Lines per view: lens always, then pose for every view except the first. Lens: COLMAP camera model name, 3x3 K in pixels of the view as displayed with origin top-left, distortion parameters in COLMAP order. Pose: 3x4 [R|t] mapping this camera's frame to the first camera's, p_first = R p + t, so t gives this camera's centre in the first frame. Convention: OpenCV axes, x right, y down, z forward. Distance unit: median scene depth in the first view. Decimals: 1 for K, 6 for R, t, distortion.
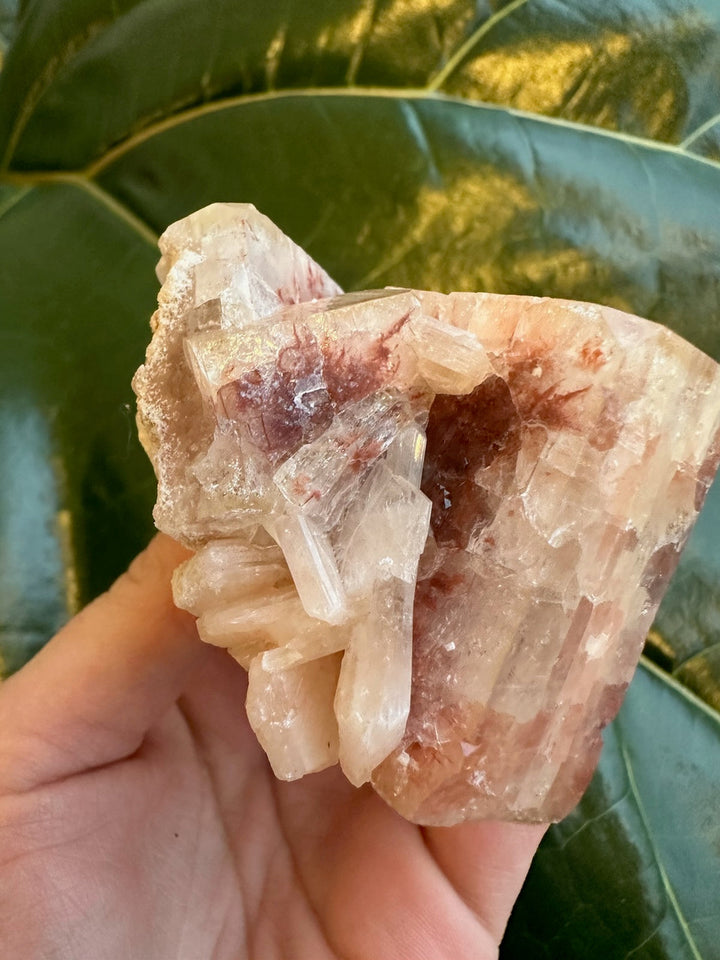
lens RADIAL K [[711.7, 0, 272.5], [0, 711.7, 435.7], [0, 0, 1]] dist [-0.002142, -0.000685]
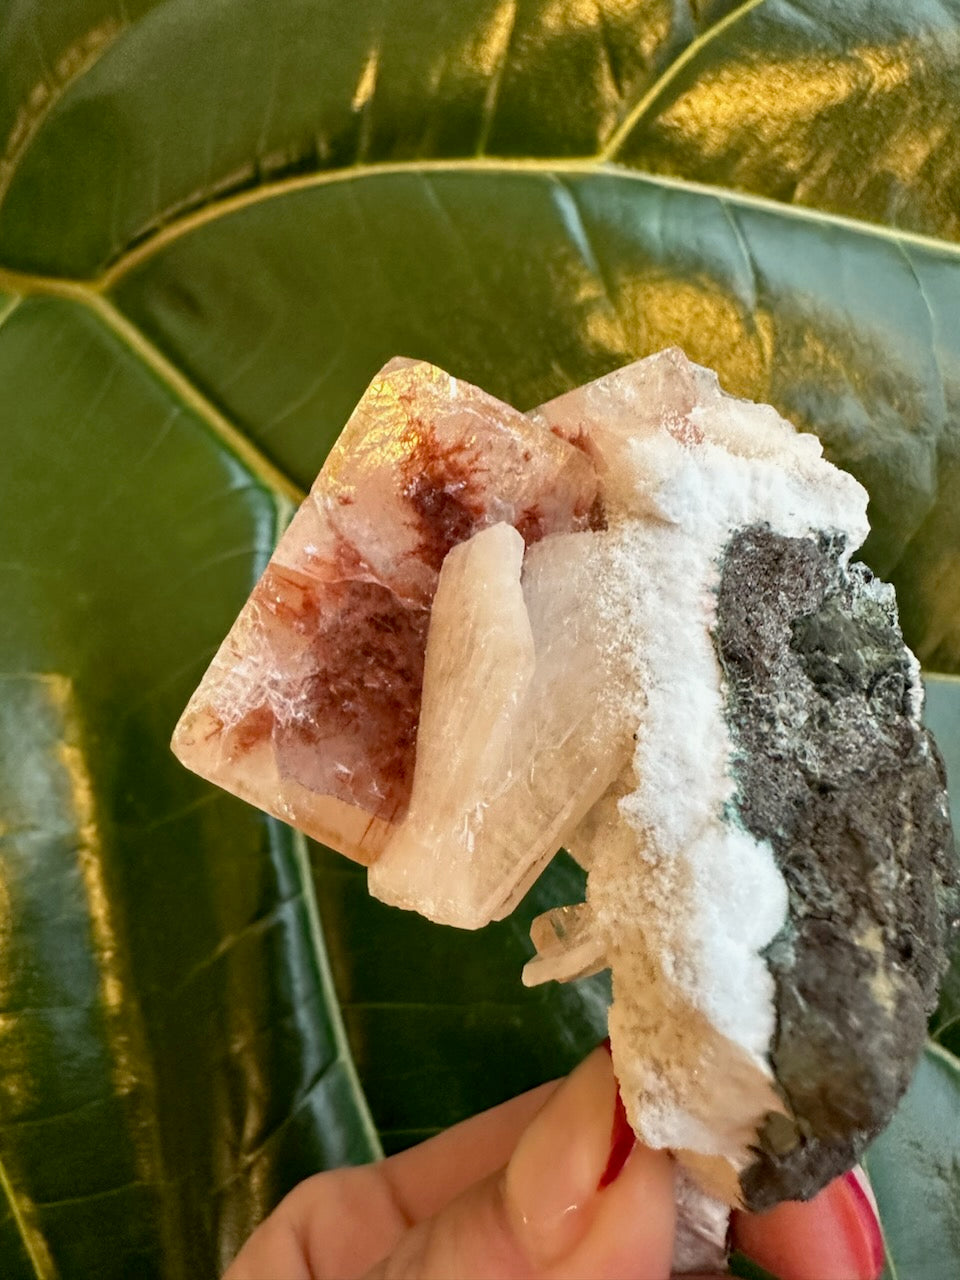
lens RADIAL K [[936.9, 0, 422.3], [0, 936.9, 614.6], [0, 0, 1]] dist [-0.000067, -0.001897]
pose [[0.999306, -0.036549, -0.007227, 0.051223], [0.037208, 0.989015, 0.143054, -0.212755], [0.001919, -0.143224, 0.989688, 0.091315]]
